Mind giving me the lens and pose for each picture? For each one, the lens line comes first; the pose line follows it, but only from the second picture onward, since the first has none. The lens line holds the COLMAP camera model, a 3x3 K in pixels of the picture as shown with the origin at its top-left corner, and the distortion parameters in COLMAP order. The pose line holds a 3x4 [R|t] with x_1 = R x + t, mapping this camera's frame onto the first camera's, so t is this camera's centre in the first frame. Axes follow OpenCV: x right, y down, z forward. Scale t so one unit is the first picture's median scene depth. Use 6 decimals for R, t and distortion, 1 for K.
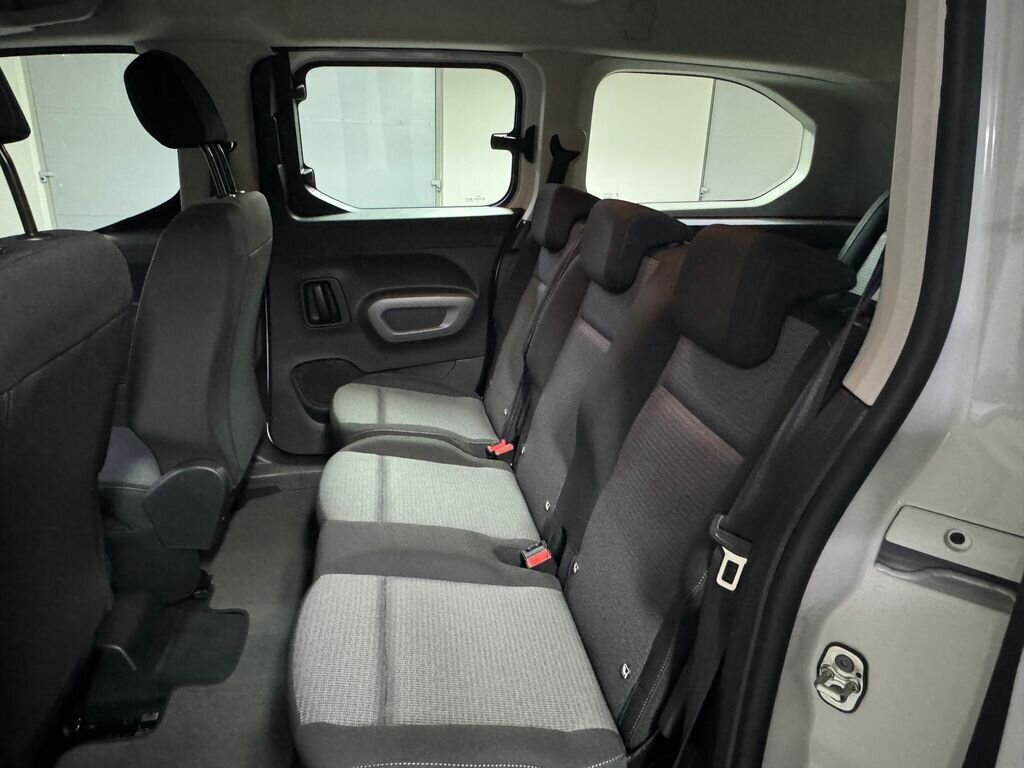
lens RADIAL K [[656.9, 0, 512.6], [0, 656.9, 382.4], [0, 0, 1]] dist [0.004358, -0.000388]
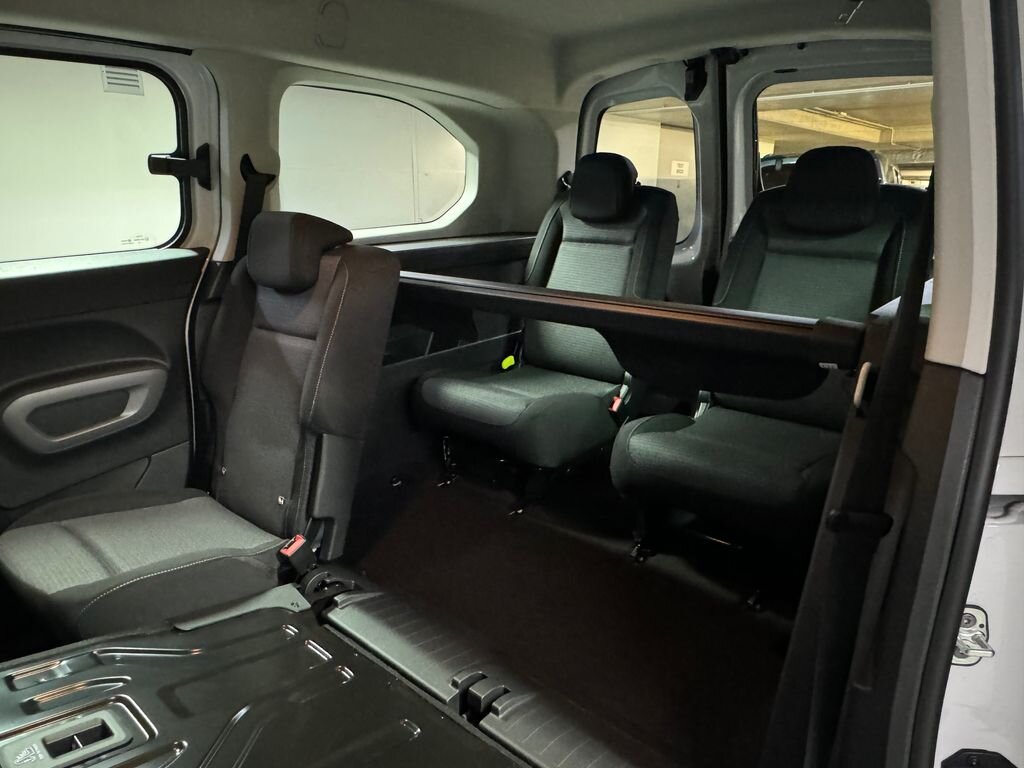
lens RADIAL K [[656.9, 0, 512.0], [0, 656.9, 387.3], [0, 0, 1]] dist [0.004358, -0.000388]
pose [[0.790836, -0.202970, 0.577393, -0.188361], [0.226968, 0.973399, 0.031307, -0.041803], [-0.568388, 0.106291, 0.815866, 0.161259]]
